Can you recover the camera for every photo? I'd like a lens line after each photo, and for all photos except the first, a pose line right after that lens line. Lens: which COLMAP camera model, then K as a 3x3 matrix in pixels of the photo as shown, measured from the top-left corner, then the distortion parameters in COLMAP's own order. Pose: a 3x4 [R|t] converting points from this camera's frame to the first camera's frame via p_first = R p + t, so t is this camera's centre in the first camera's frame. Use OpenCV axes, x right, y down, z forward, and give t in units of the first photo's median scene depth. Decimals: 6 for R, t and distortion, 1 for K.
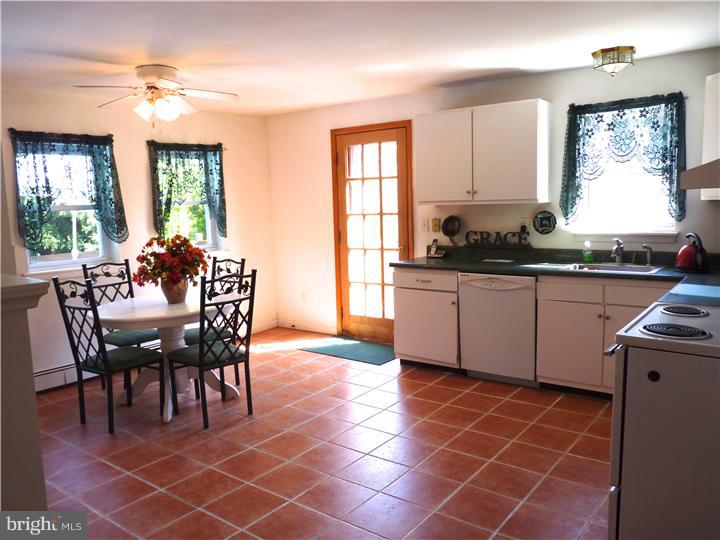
lens RADIAL K [[579.7, 0, 358.1], [0, 579.7, 273.4], [0, 0, 1]] dist [-0.011144, -0.006385]
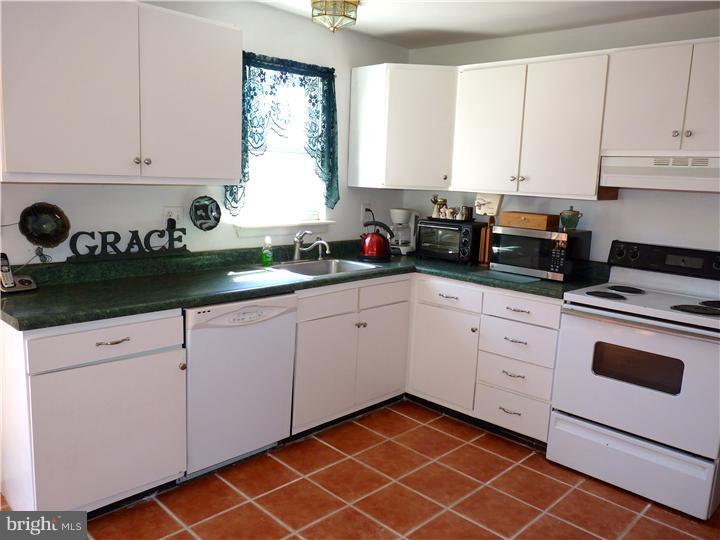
lens RADIAL K [[579.7, 0, 358.1], [0, 579.7, 273.4], [0, 0, 1]] dist [-0.011144, -0.006385]
pose [[0.117769, -0.131740, 0.984264, -0.333111], [0.081755, 0.989083, 0.122603, -0.086816], [-0.989670, 0.066030, 0.127254, 0.741317]]
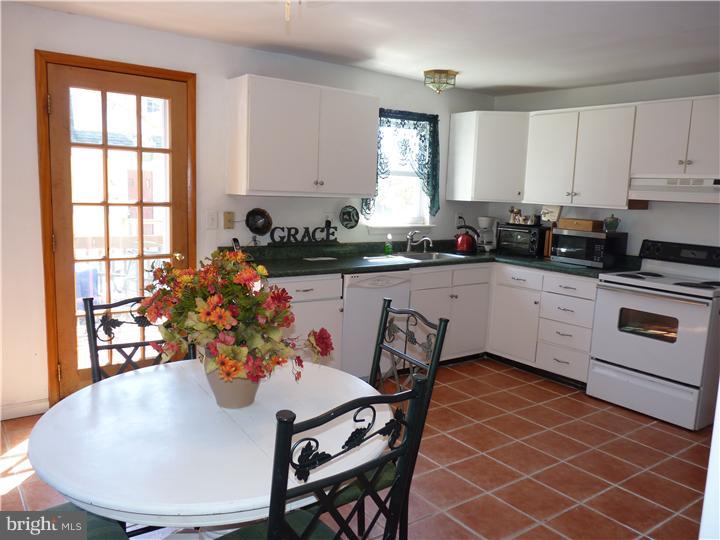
lens RADIAL K [[579.7, 0, 358.1], [0, 579.7, 273.4], [0, 0, 1]] dist [-0.011144, -0.006385]
pose [[0.275192, -0.100257, 0.956147, -0.646201], [0.074450, 0.993783, 0.082776, -0.072980], [-0.958502, 0.048406, 0.280945, 0.706908]]
